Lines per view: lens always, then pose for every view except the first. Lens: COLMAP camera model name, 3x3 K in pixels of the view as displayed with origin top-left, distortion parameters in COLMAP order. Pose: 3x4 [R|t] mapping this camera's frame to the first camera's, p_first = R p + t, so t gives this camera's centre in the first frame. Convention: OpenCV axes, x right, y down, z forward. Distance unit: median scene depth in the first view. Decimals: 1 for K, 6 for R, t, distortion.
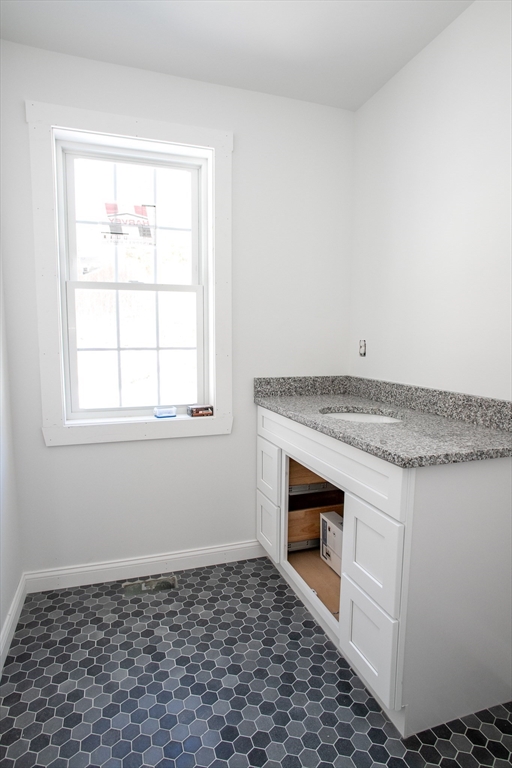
lens RADIAL K [[444.4, 0, 251.1], [0, 444.4, 404.0], [0, 0, 1]] dist [-0.066360, 0.049915]
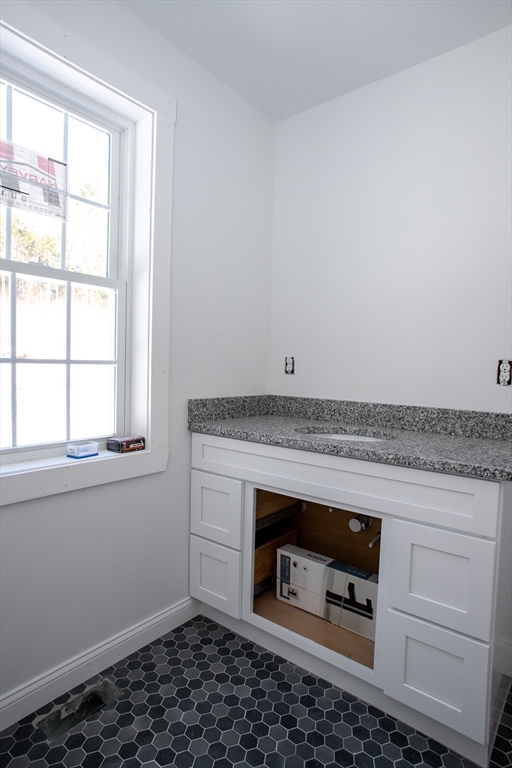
lens RADIAL K [[444.4, 0, 242.0], [0, 444.4, 399.4], [0, 0, 1]] dist [-0.066360, 0.049915]
pose [[0.842252, -0.023602, 0.538567, -0.373953], [0.057093, 0.997328, -0.045581, -0.016431], [-0.536052, 0.069139, 0.841349, 0.269657]]
